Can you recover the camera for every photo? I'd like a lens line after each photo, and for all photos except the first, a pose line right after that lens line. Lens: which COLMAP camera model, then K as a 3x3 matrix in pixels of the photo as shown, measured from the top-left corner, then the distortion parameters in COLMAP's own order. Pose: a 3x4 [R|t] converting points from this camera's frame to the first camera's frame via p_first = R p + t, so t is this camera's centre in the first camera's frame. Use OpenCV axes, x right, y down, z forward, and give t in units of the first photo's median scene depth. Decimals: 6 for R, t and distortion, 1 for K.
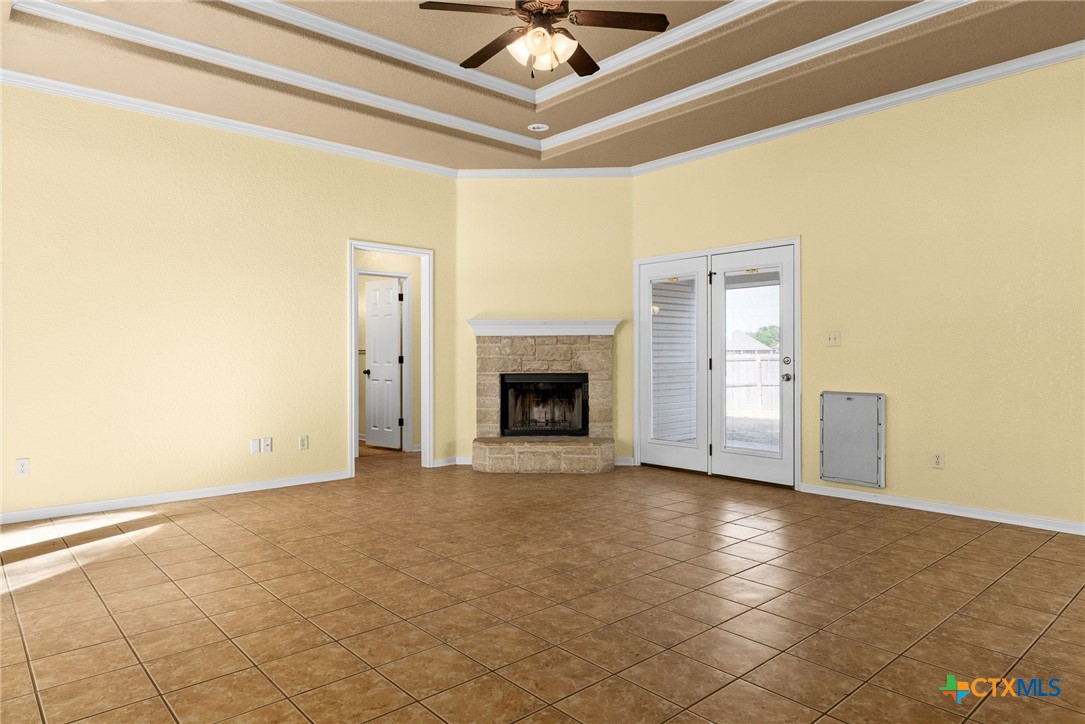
lens RADIAL K [[656.2, 0, 547.2], [0, 656.2, 352.5], [0, 0, 1]] dist [0.006046, 0.001026]
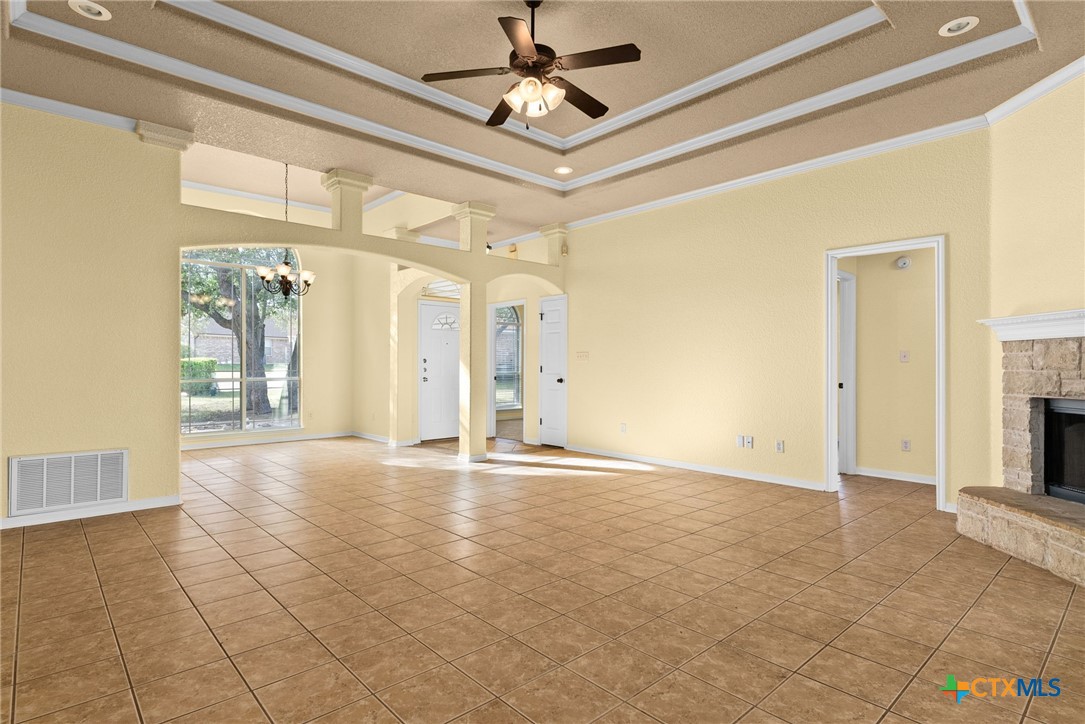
lens RADIAL K [[558.8, 0, 543.8], [0, 558.8, 360.5], [0, 0, 1]] dist [0.003611, -0.000407]
pose [[0.016592, -0.006526, -0.999841, 0.487581], [-0.001183, 0.999978, -0.006546, -0.000160], [0.999862, 0.001291, 0.016584, 0.510871]]
